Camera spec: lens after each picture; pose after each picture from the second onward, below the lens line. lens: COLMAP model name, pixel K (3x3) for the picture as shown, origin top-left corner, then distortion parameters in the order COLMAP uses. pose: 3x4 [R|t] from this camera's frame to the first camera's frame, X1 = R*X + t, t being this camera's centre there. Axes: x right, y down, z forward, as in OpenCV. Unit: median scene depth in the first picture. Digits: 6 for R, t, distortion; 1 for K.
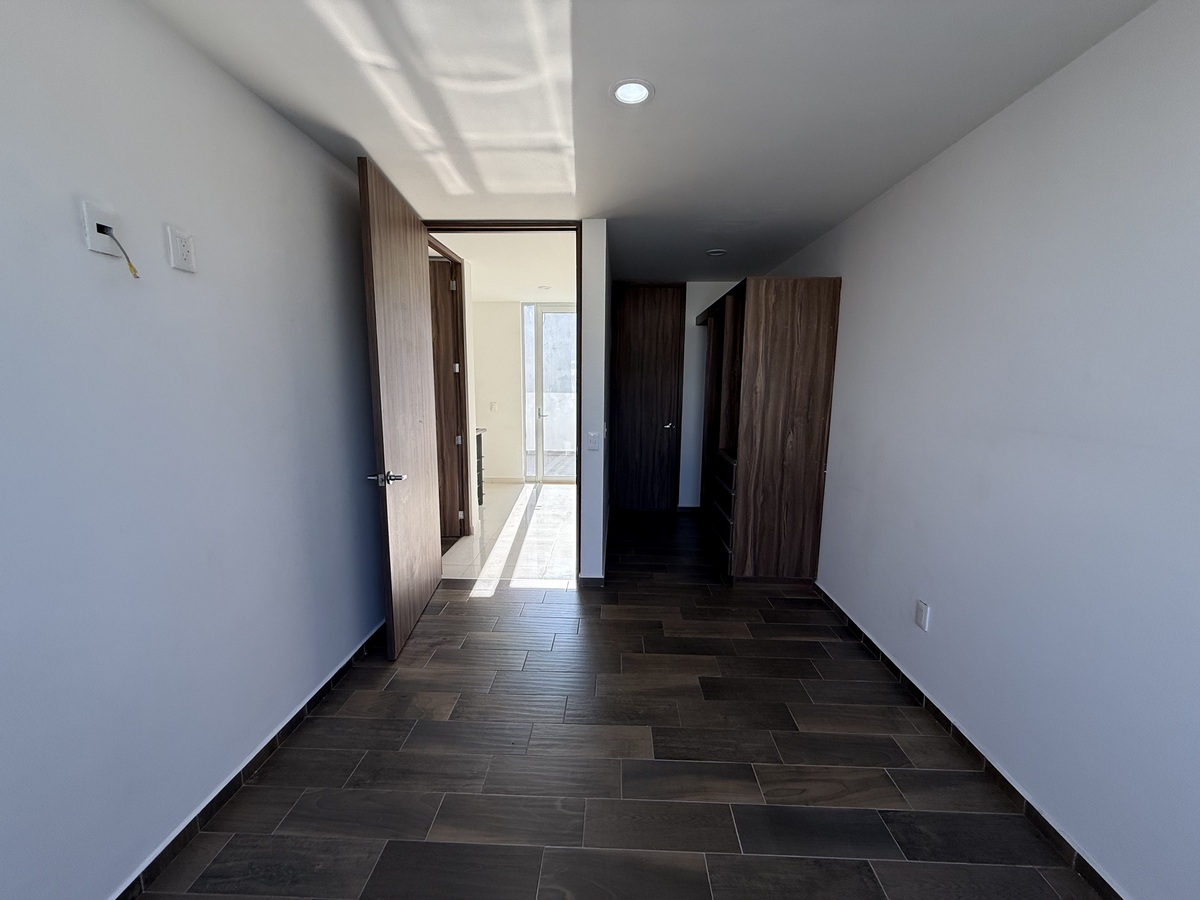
lens RADIAL K [[477.3, 0, 600.2], [0, 477.3, 451.1], [0, 0, 1]] dist [0.000234, -0.000868]
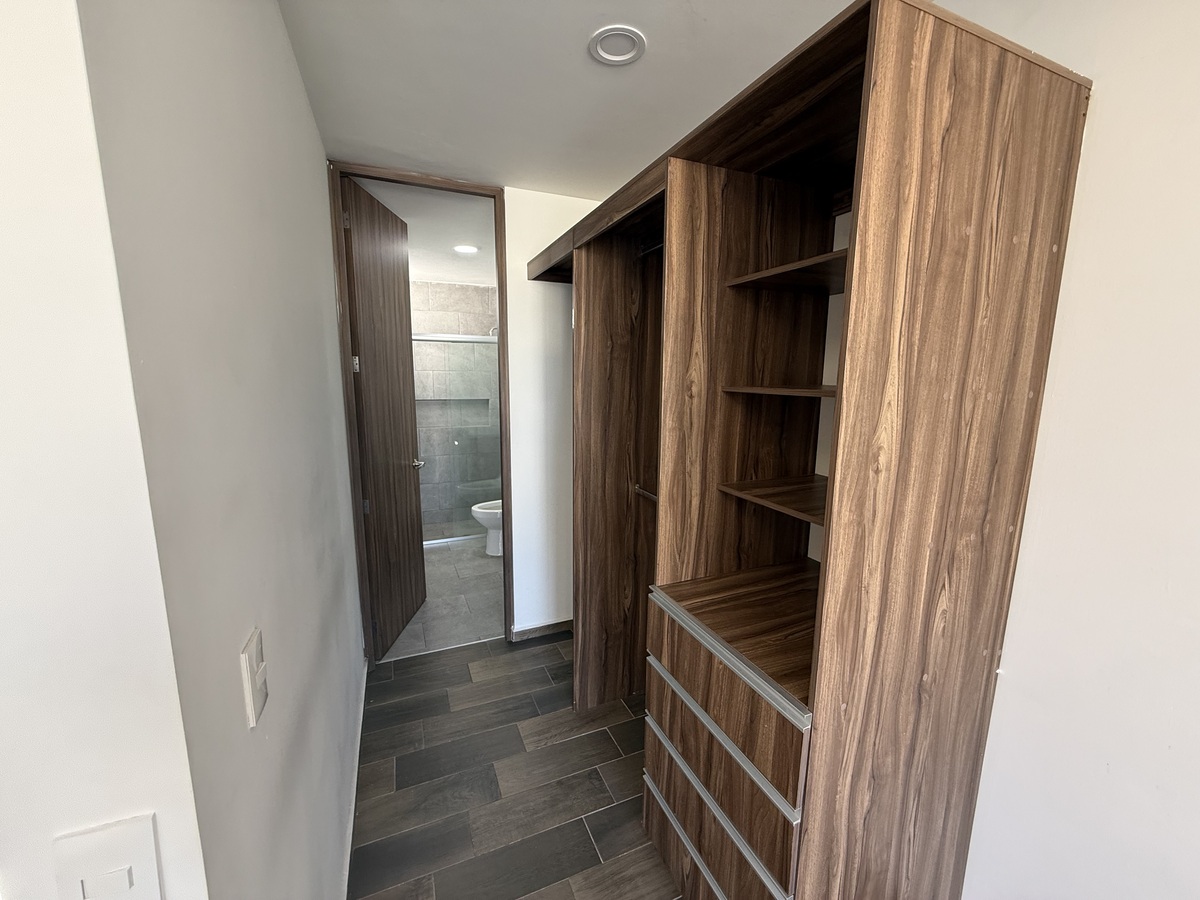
lens RADIAL K [[477.3, 0, 600.2], [0, 477.3, 451.1], [0, 0, 1]] dist [0.000234, -0.000868]
pose [[0.904825, -0.070973, 0.419828, 0.071676], [0.062165, 0.997464, 0.034644, -0.151652], [-0.421222, -0.005248, 0.906942, 0.819005]]
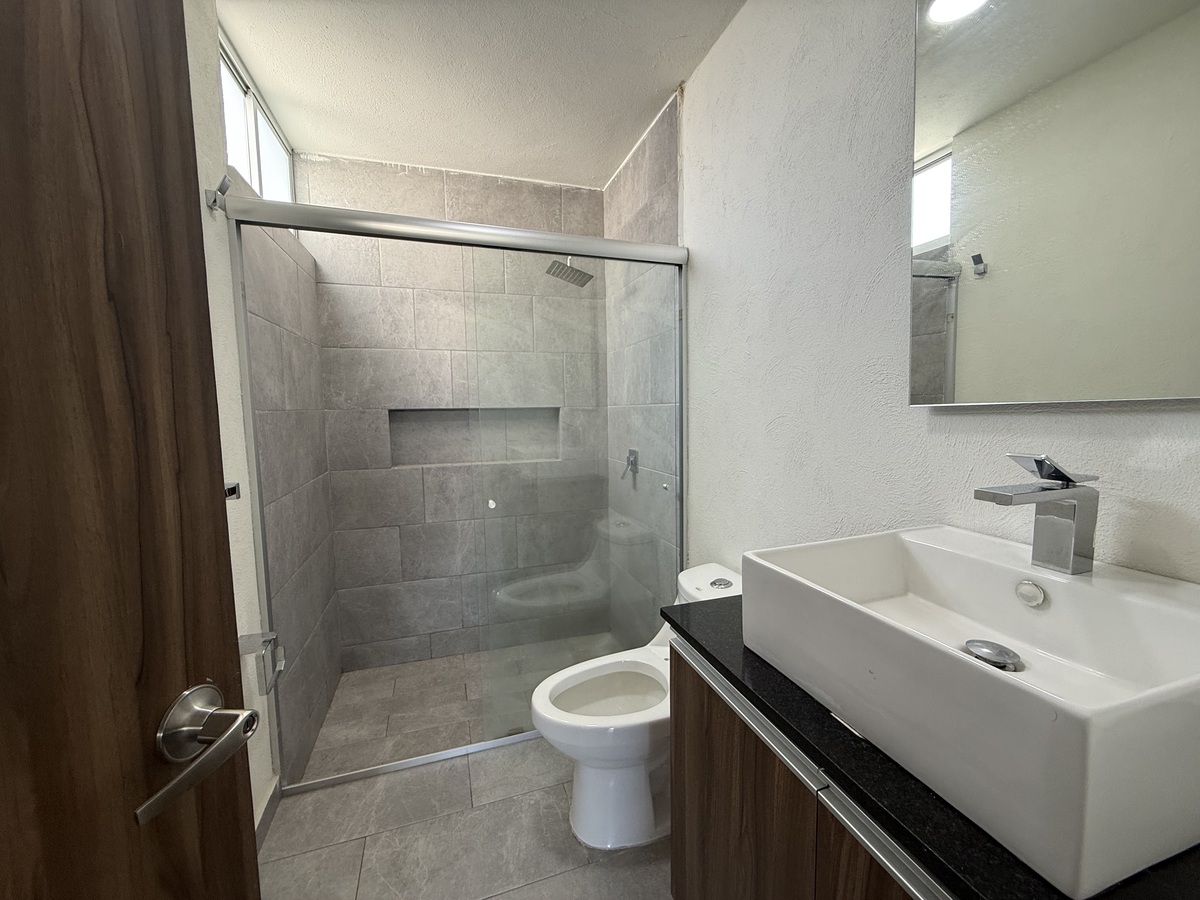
lens RADIAL K [[477.3, 0, 600.2], [0, 477.3, 451.1], [0, 0, 1]] dist [0.000234, -0.000868]
pose [[0.939283, -0.051591, 0.339243, 0.136336], [0.071495, 0.996360, -0.046429, -0.163805], [-0.335612, 0.067864, 0.939552, 1.225497]]
